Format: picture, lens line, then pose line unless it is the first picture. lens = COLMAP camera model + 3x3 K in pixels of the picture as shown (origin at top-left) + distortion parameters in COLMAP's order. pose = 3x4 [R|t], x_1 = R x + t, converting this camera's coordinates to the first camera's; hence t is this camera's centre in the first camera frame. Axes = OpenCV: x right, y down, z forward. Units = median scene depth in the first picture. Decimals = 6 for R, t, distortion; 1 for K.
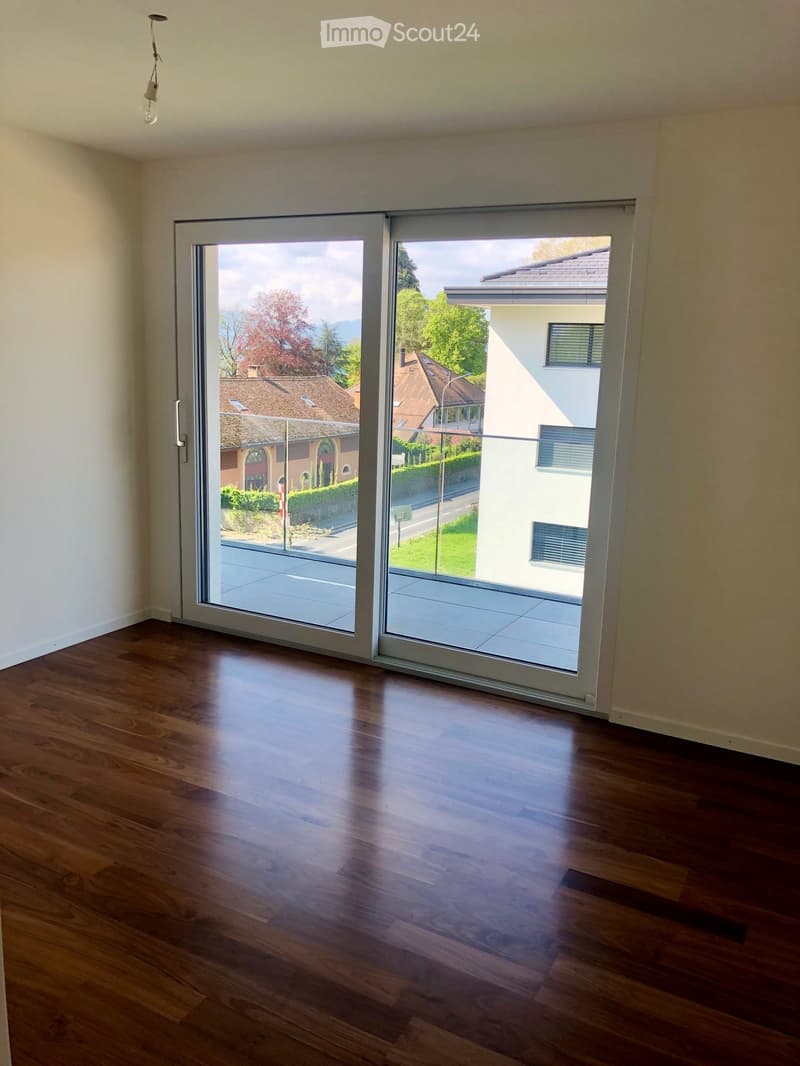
lens RADIAL K [[871.3, 0, 400.0], [0, 871.3, 533.0], [0, 0, 1]] dist [0.005182, -0.051122]
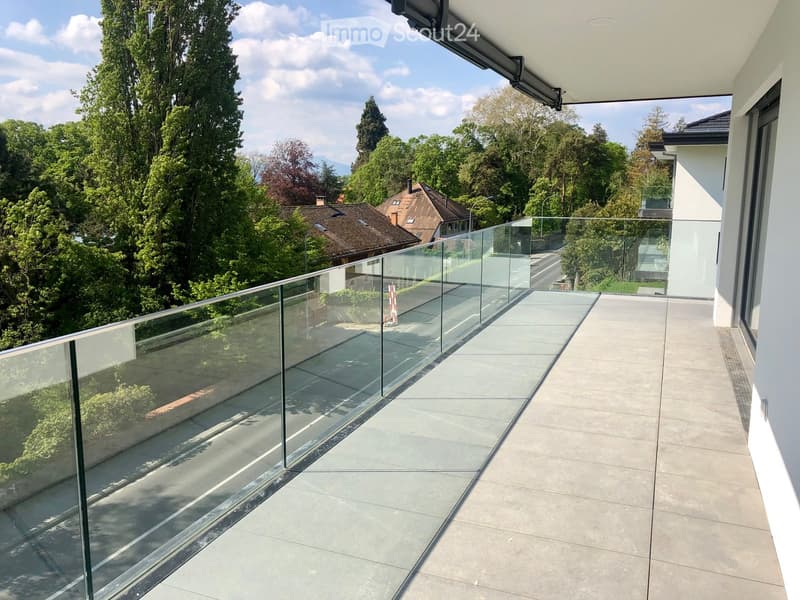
lens RADIAL K [[653.9, 0, 400.0], [0, 653.9, 300.0], [0, 0, 1]] dist [0.005182, -0.051122]
pose [[0.994895, -0.049265, 0.088075, -0.126678], [0.051484, 0.998407, -0.023102, -0.007116], [-0.086796, 0.027518, 0.995846, 0.013700]]
